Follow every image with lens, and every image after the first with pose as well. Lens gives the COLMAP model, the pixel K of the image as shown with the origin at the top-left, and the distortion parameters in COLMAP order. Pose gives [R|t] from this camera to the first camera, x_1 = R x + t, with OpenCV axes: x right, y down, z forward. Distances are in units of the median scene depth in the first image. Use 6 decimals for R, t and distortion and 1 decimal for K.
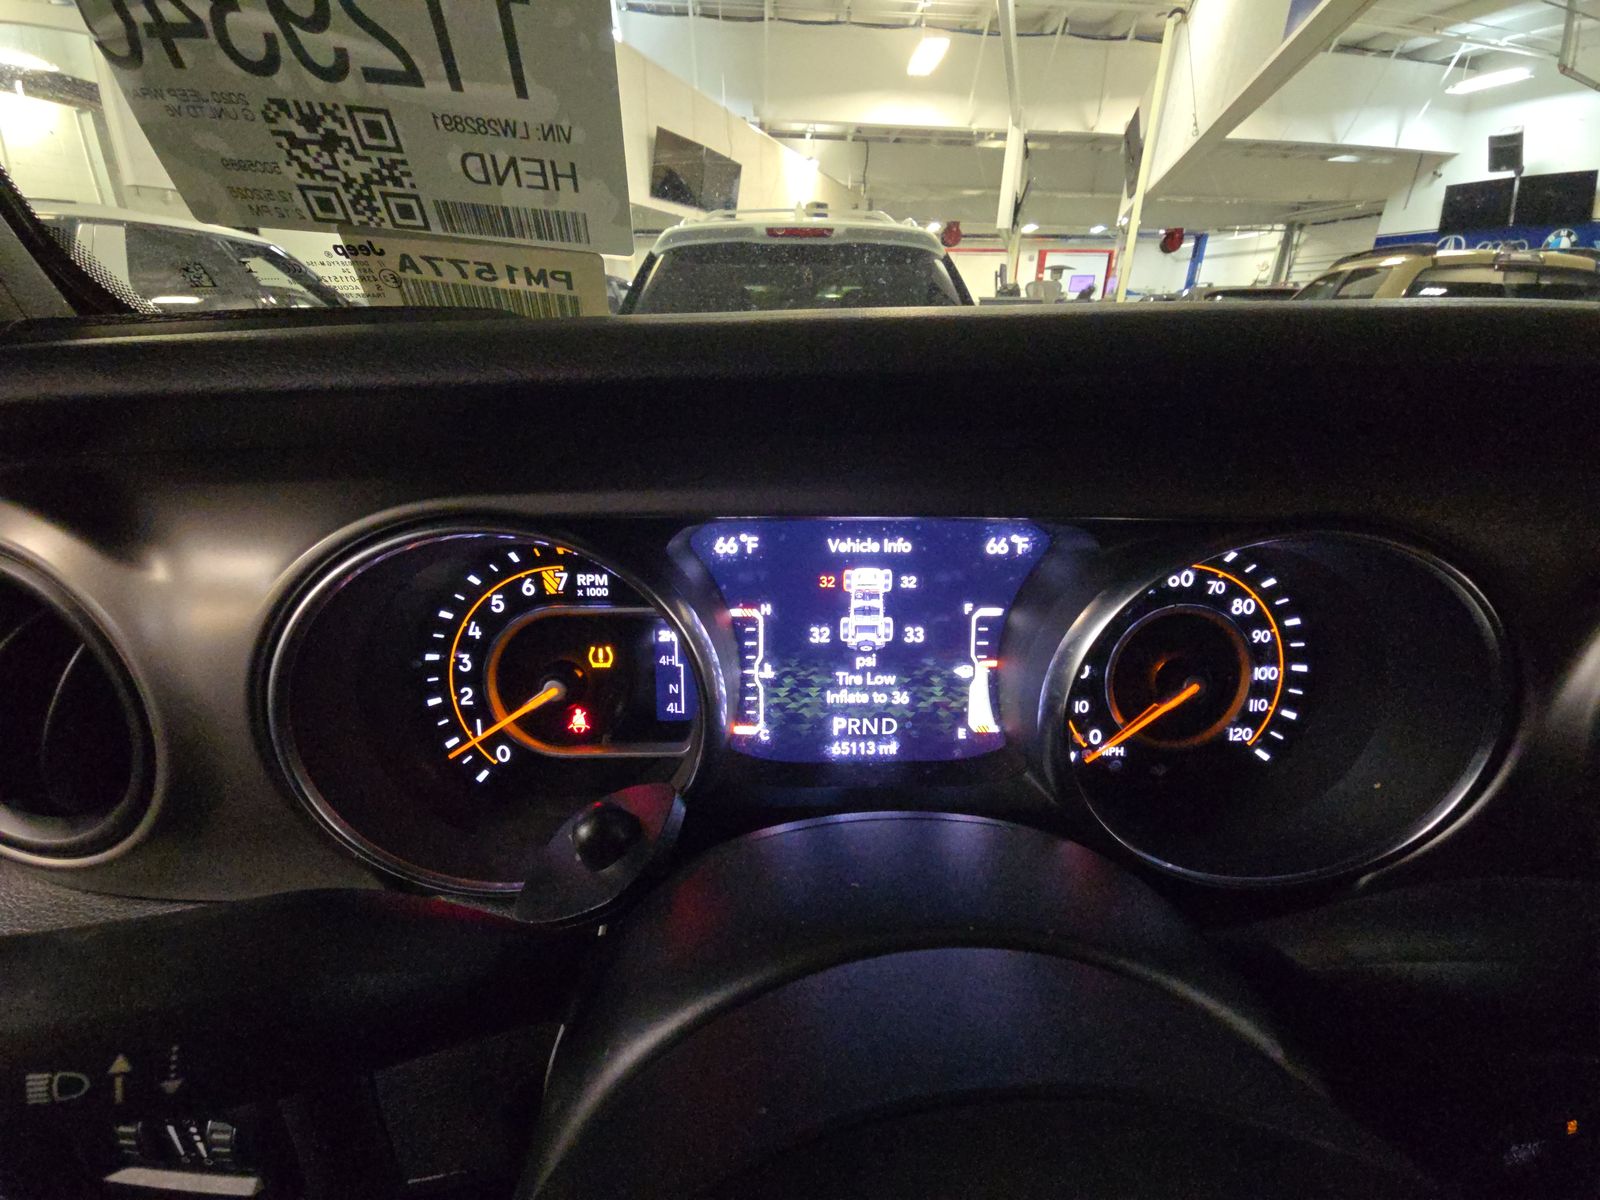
lens RADIAL K [[644.0, 0, 800.0], [0, 644.0, 600.0], [0, 0, 1]] dist [0.005382, -0.008042]
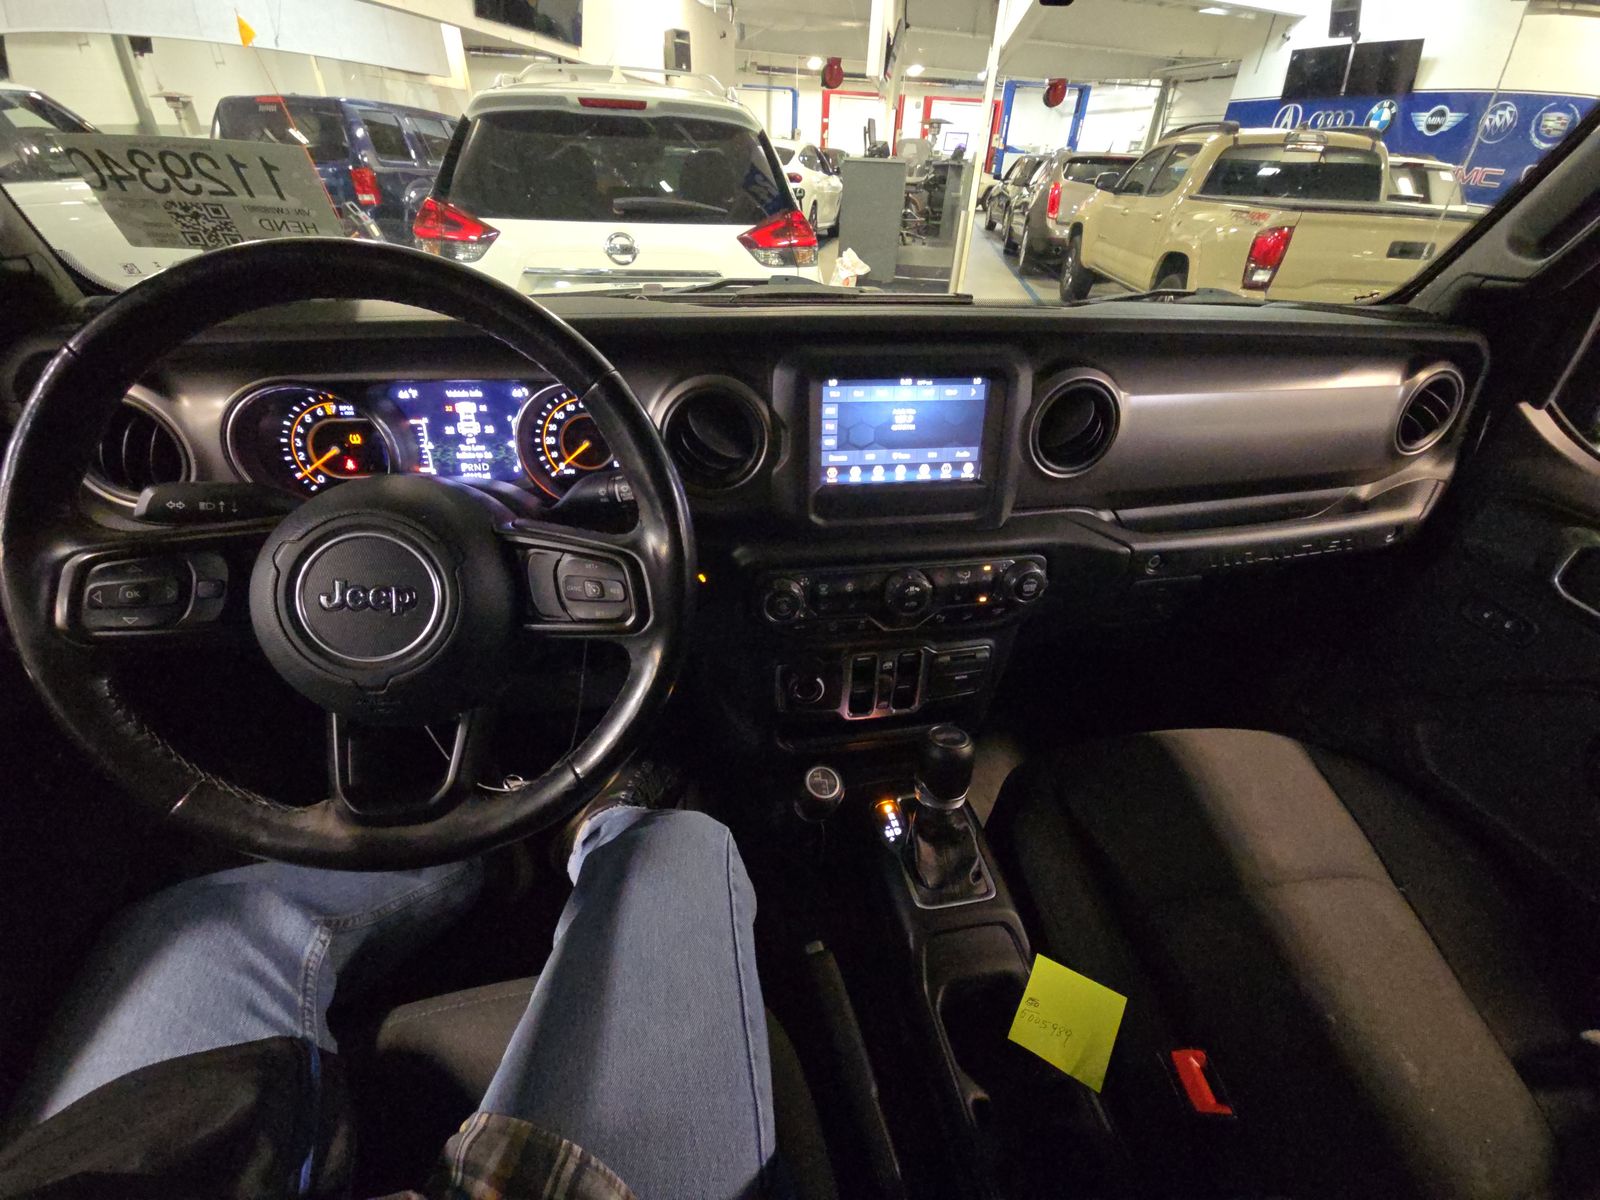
lens RADIAL K [[642.2, 0, 800.0], [0, 642.2, 600.0], [0, 0, 1]] dist [0.017018, -0.011635]
pose [[0.987598, -0.063956, 0.143386, 0.985219], [0.037590, 0.983028, 0.179565, 0.305884], [-0.152436, -0.171949, 0.973240, -1.808692]]
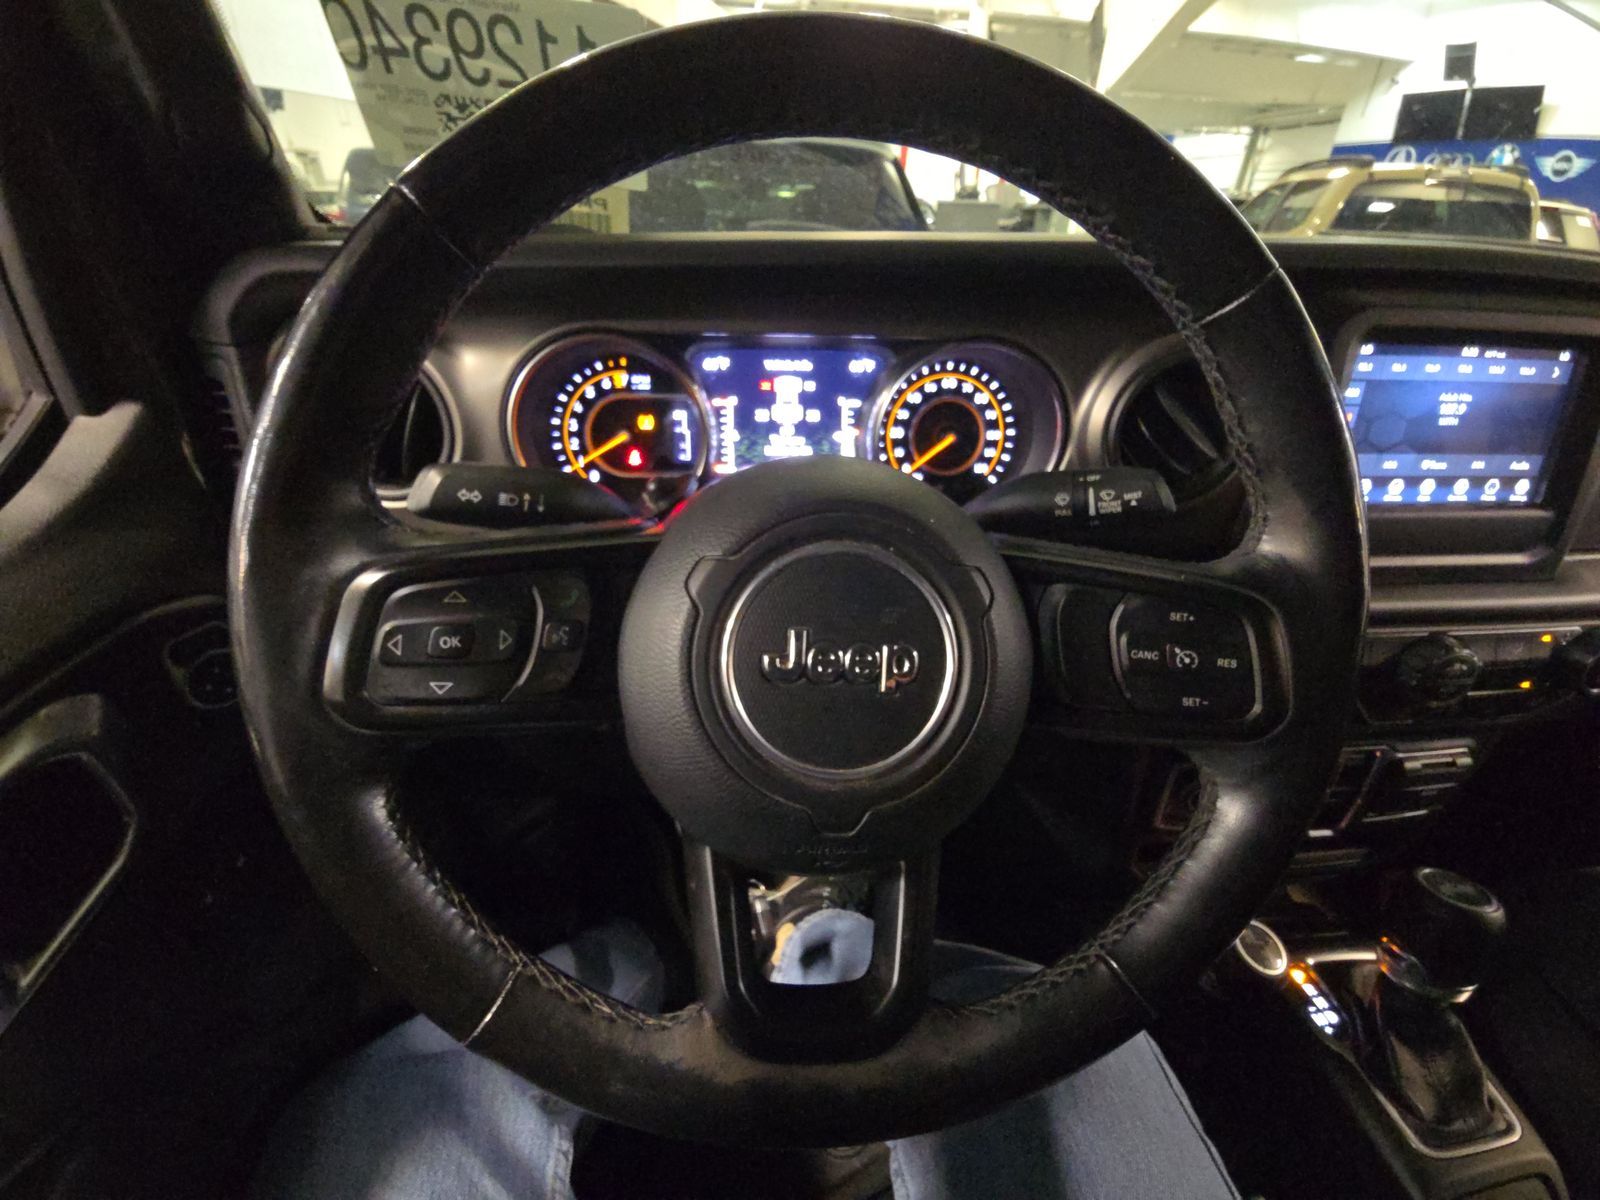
lens RADIAL K [[649.6, 0, 800.0], [0, 649.6, 600.0], [0, 0, 1]] dist [0.014260, -0.013829]
pose [[0.997742, -0.014713, 0.065532, 0.008945], [0.006898, 0.992999, 0.117920, 0.357321], [-0.066808, -0.117202, 0.990858, -0.919046]]
